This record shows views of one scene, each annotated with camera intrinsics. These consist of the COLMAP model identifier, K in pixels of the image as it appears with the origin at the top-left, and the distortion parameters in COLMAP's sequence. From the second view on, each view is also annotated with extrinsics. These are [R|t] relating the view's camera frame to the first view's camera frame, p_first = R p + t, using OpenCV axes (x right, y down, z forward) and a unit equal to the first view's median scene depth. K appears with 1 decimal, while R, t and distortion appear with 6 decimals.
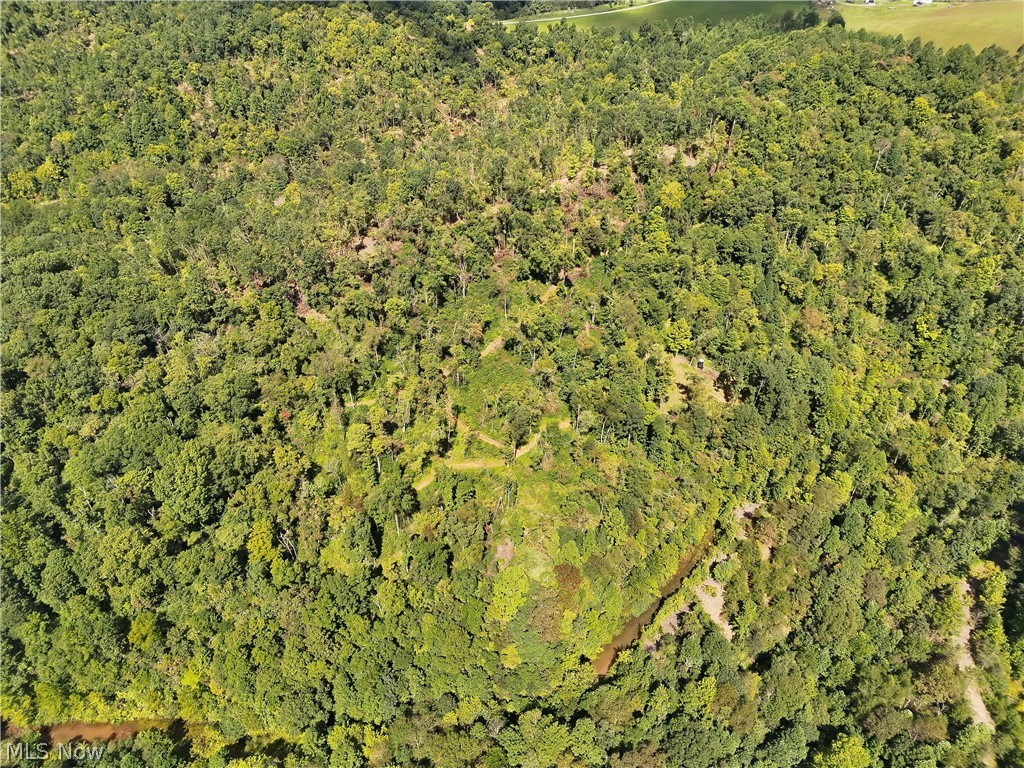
lens RADIAL K [[717.9, 0, 512.8], [0, 717.9, 384.1], [0, 0, 1]] dist [-0.001668, -0.000308]
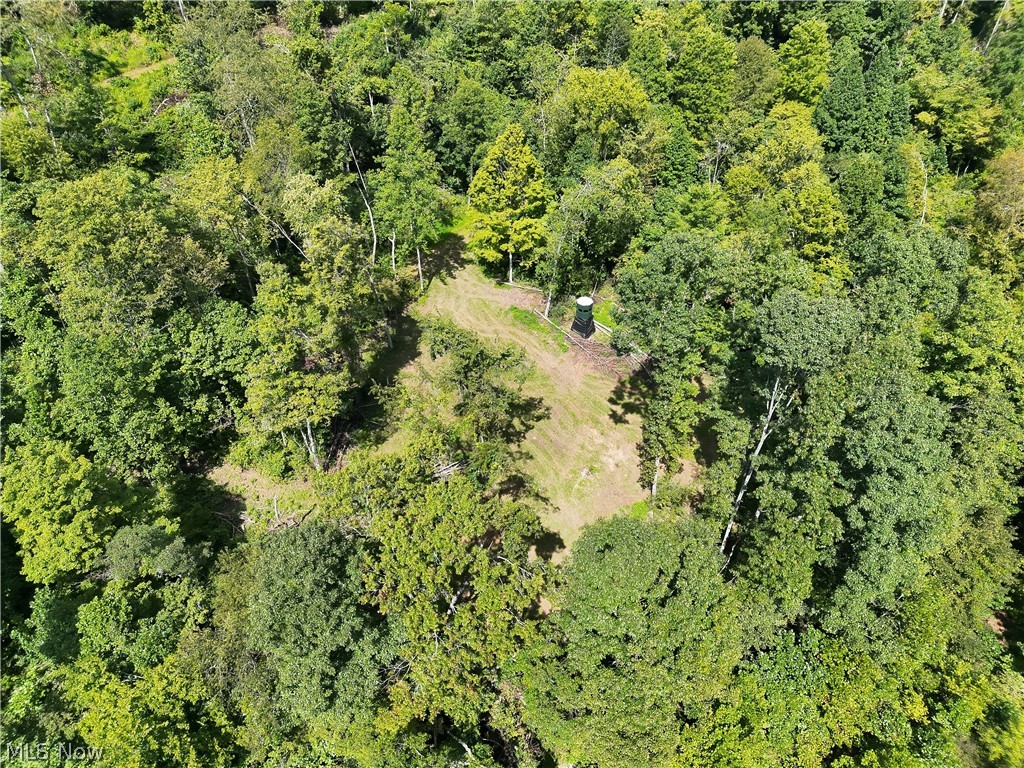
lens RADIAL K [[717.9, 0, 510.7], [0, 717.9, 384.2], [0, 0, 1]] dist [-0.001668, -0.000308]
pose [[0.987361, 0.086893, -0.132543, 0.272779], [-0.085566, 0.996209, 0.015686, -0.002863], [0.133403, -0.004146, 0.991053, 0.725897]]
